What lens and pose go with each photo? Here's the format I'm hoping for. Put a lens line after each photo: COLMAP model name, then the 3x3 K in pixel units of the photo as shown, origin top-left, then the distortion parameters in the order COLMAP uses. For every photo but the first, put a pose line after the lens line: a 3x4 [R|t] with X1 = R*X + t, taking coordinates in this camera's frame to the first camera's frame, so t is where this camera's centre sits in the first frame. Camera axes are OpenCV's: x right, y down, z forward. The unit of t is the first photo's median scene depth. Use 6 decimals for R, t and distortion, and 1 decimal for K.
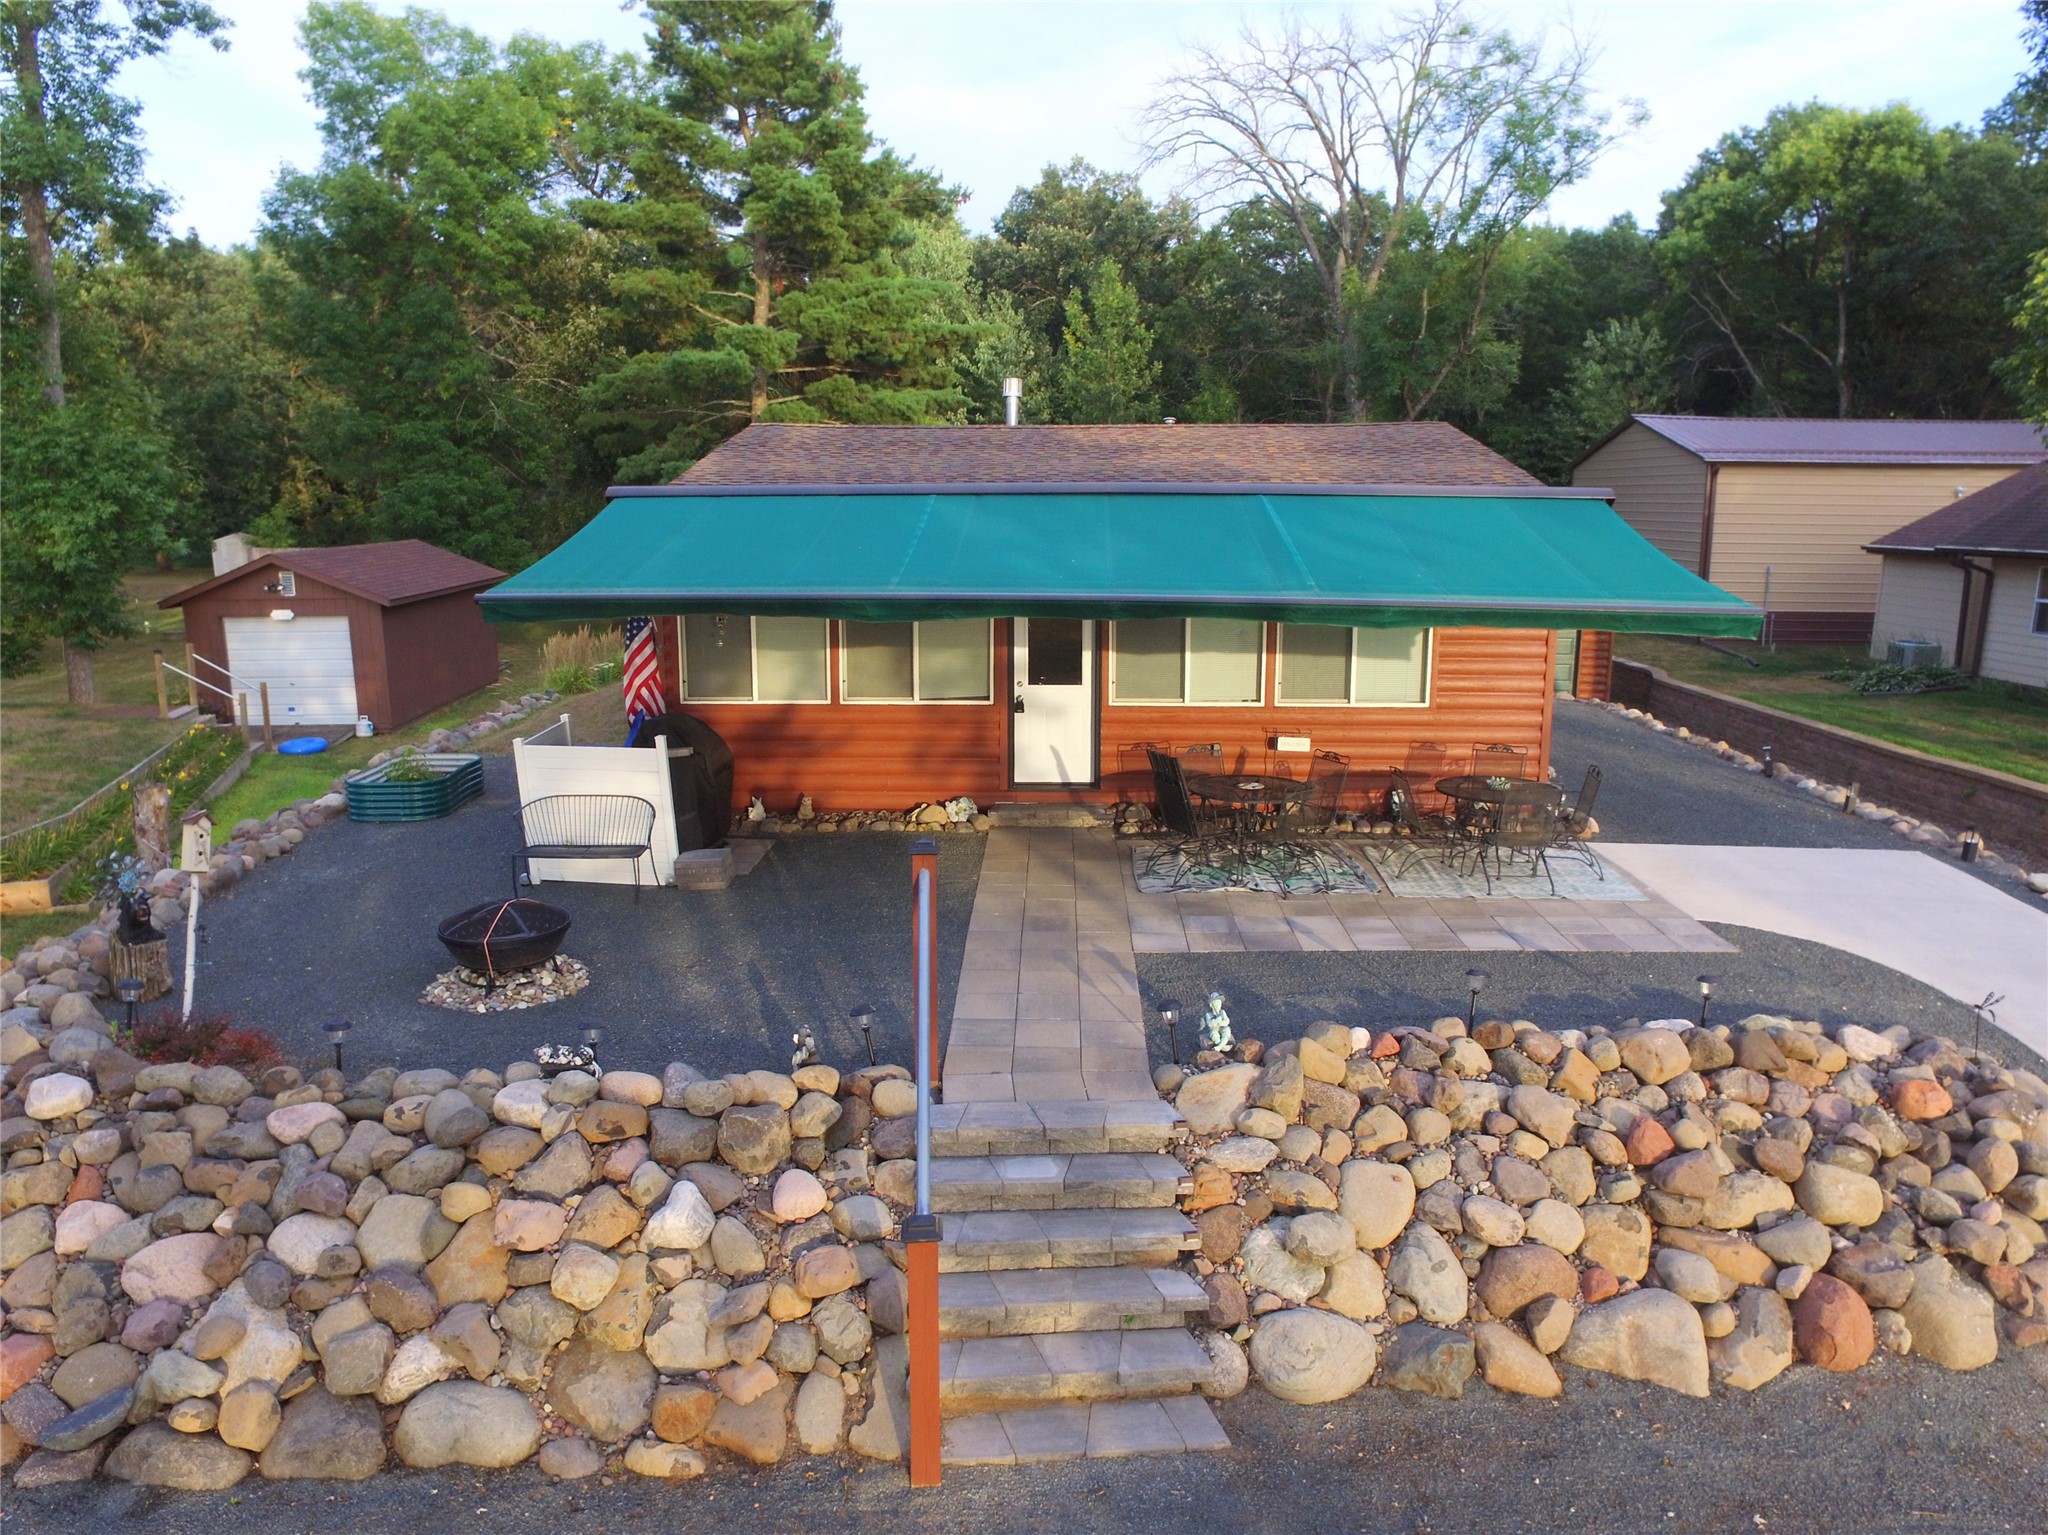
lens RADIAL K [[1392.2, 0, 1023.3], [0, 1392.2, 796.8], [0, 0, 1]] dist [-0.116057, 0.086897]
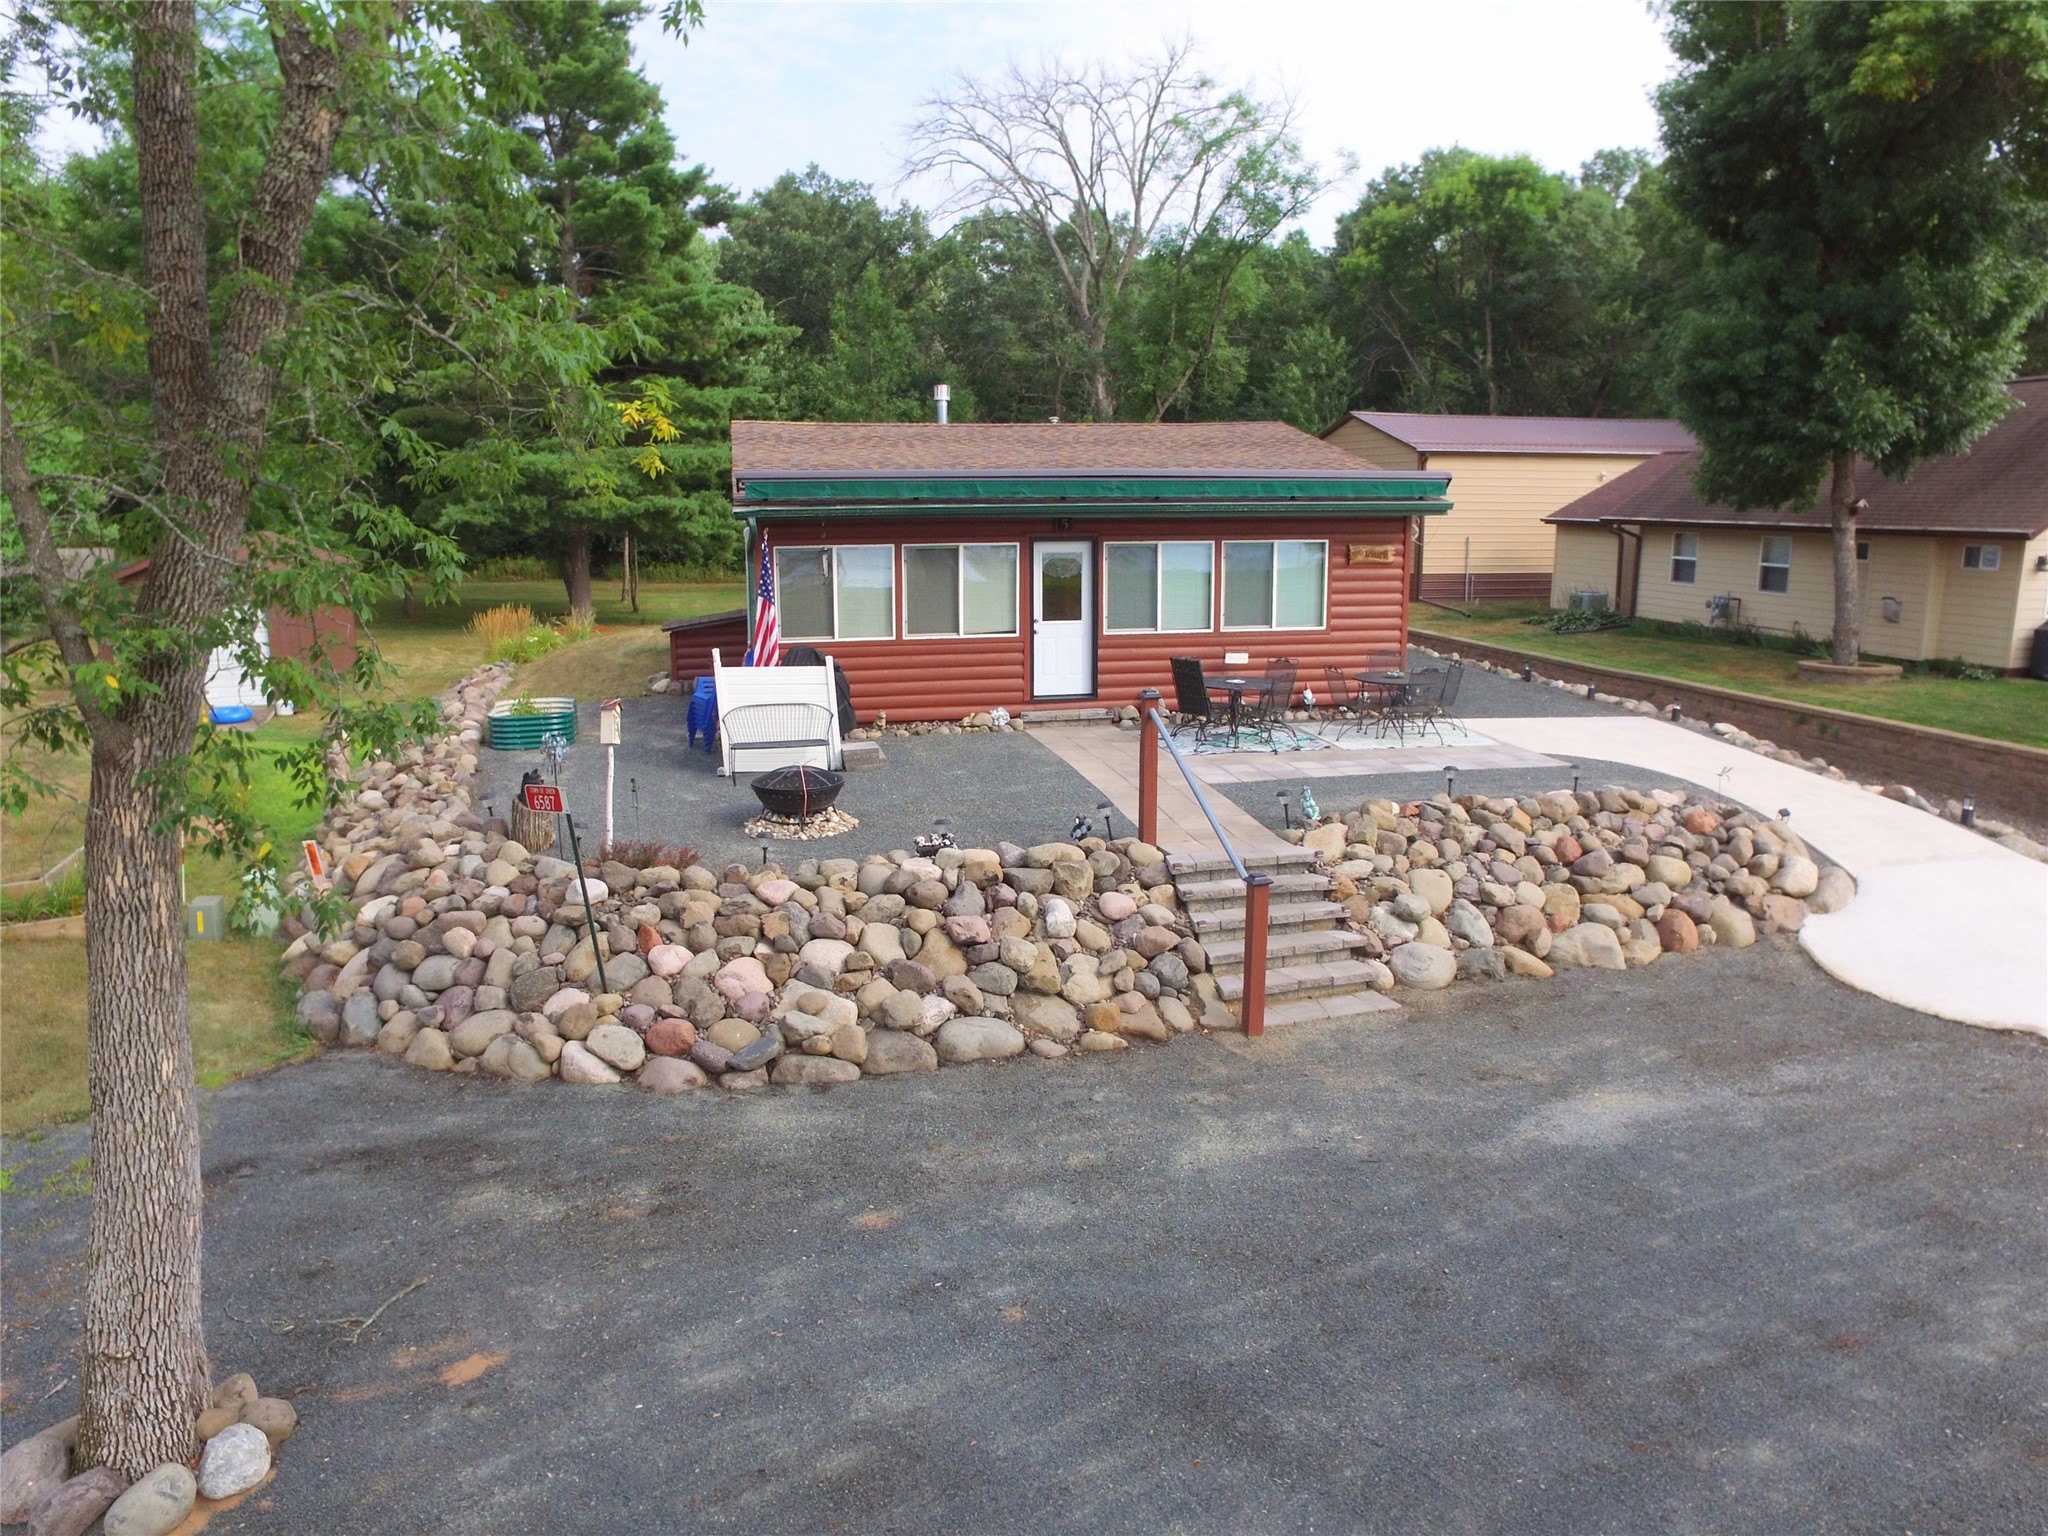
lens RADIAL K [[1392.2, 0, 1023.3], [0, 1392.2, 797.3], [0, 0, 1]] dist [-0.116057, 0.086897]
pose [[0.972796, -0.054468, 0.225169, -0.228396], [0.053333, 0.998515, 0.011126, 0.050861], [-0.225441, 0.001185, 0.974256, -0.203839]]
